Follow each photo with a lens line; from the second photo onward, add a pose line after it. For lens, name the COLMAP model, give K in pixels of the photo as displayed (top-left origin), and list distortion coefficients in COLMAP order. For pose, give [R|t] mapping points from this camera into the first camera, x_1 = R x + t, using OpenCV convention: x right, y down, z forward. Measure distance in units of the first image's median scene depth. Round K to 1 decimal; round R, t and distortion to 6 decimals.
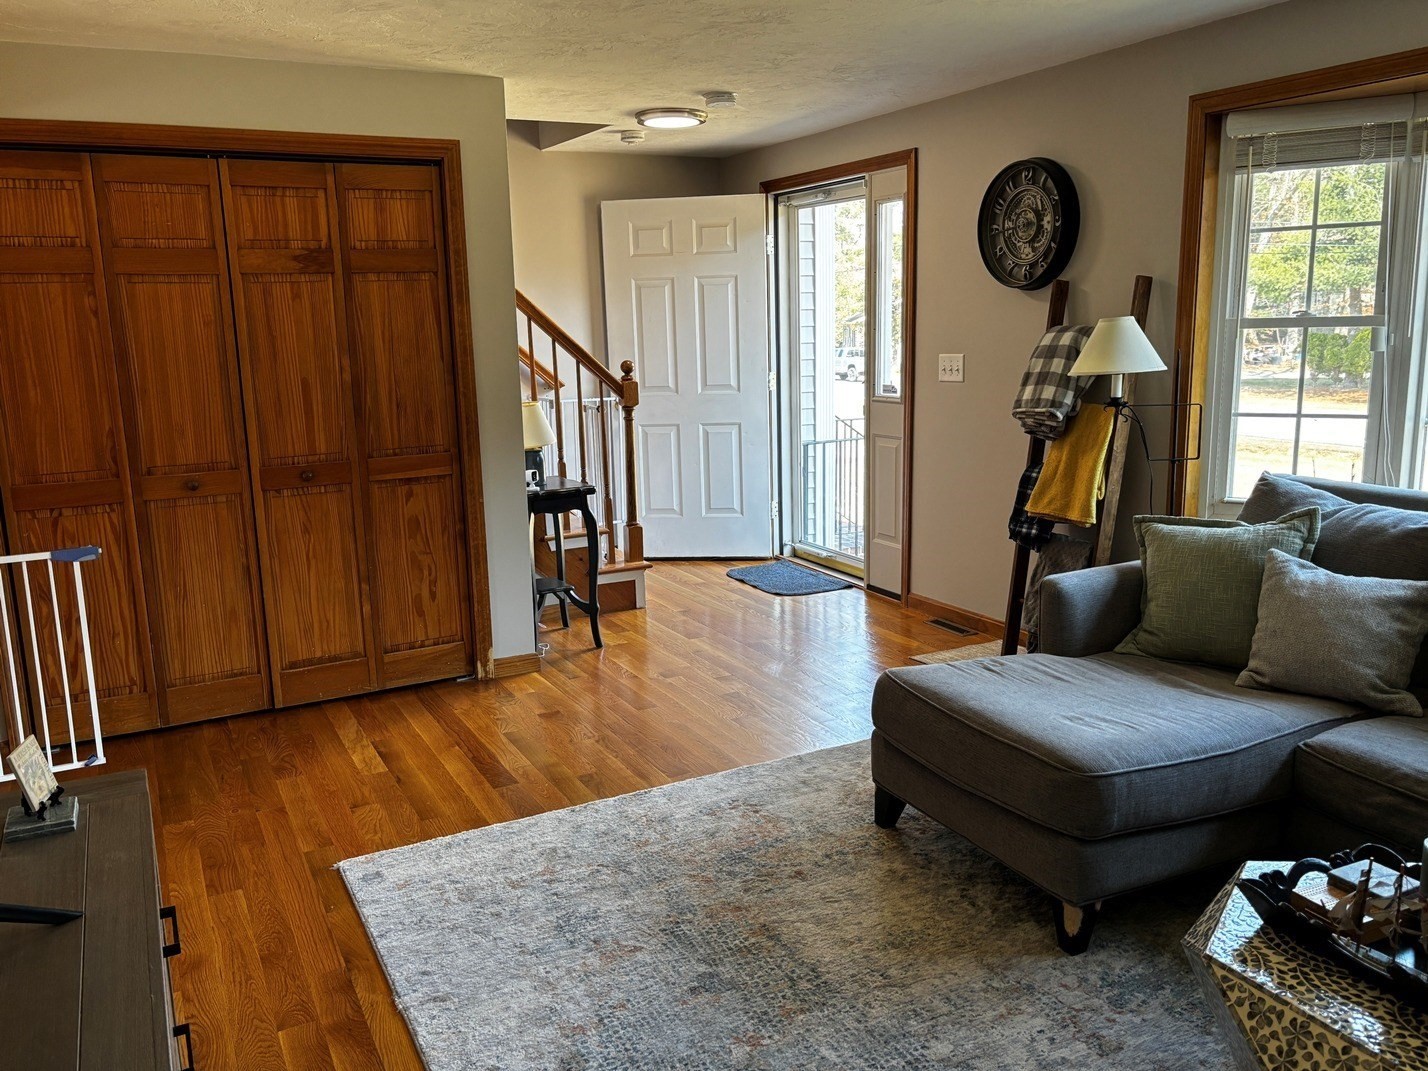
lens RADIAL K [[1142.4, 0, 715.4], [0, 1142.4, 541.2], [0, 0, 1]] dist [0.048516, -0.073392]
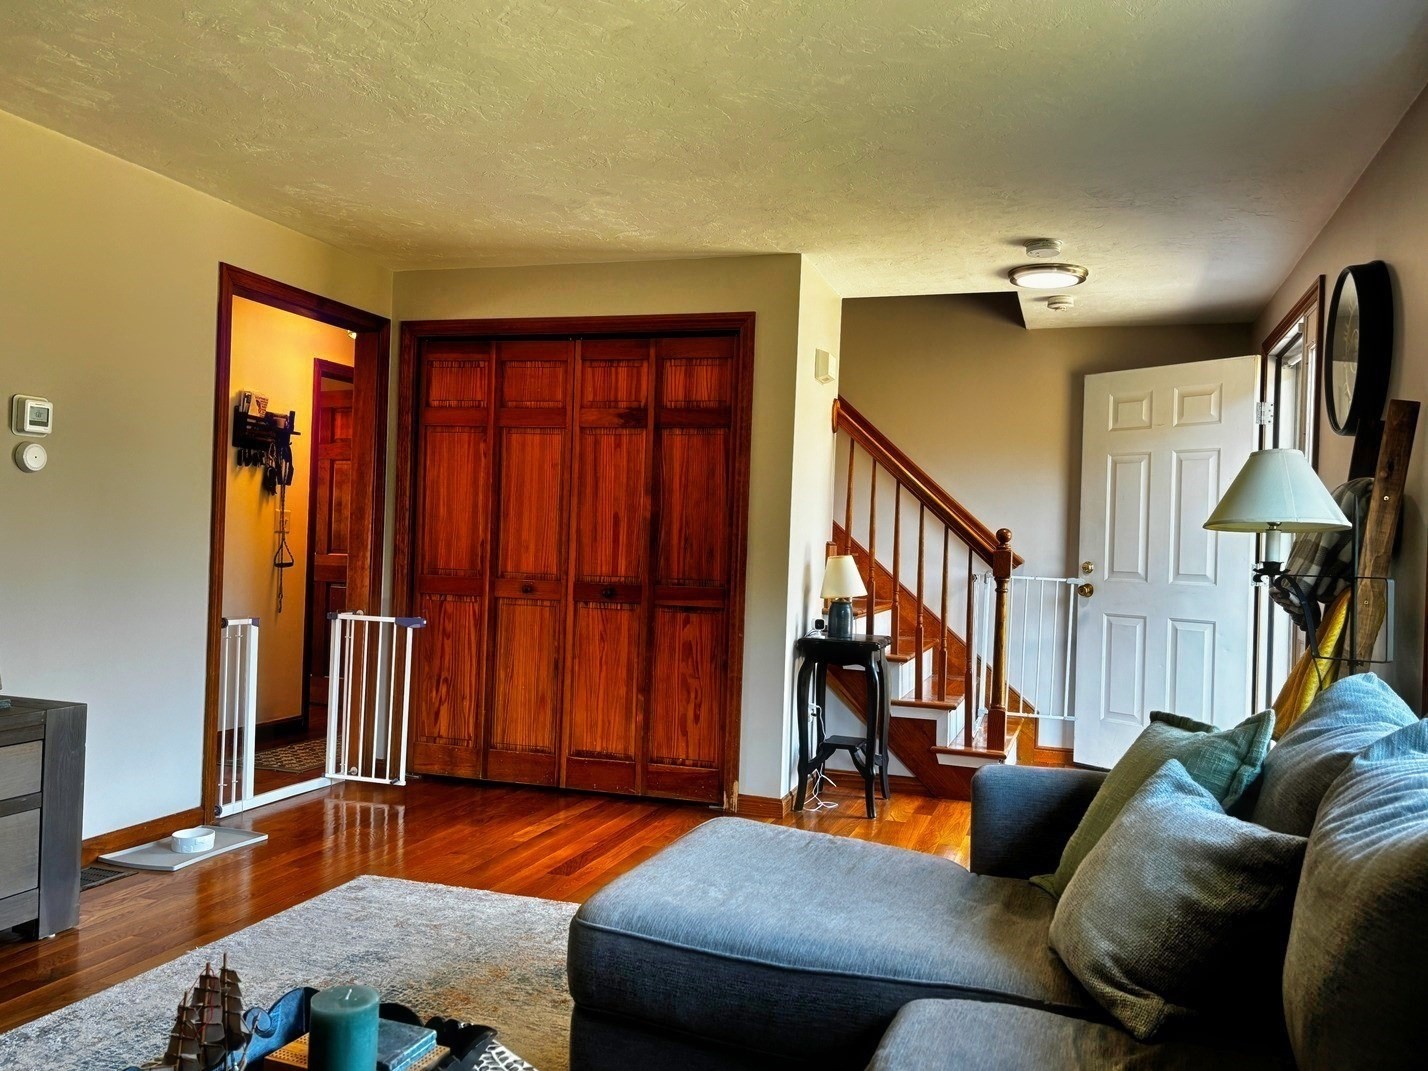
lens RADIAL K [[1142.4, 0, 712.3], [0, 1142.4, 531.8], [0, 0, 1]] dist [0.048516, -0.073392]
pose [[0.701858, 0.043336, -0.710997, 0.560860], [-0.186076, 0.974644, -0.124279, 0.007856], [0.687583, 0.219526, 0.692125, 0.245499]]
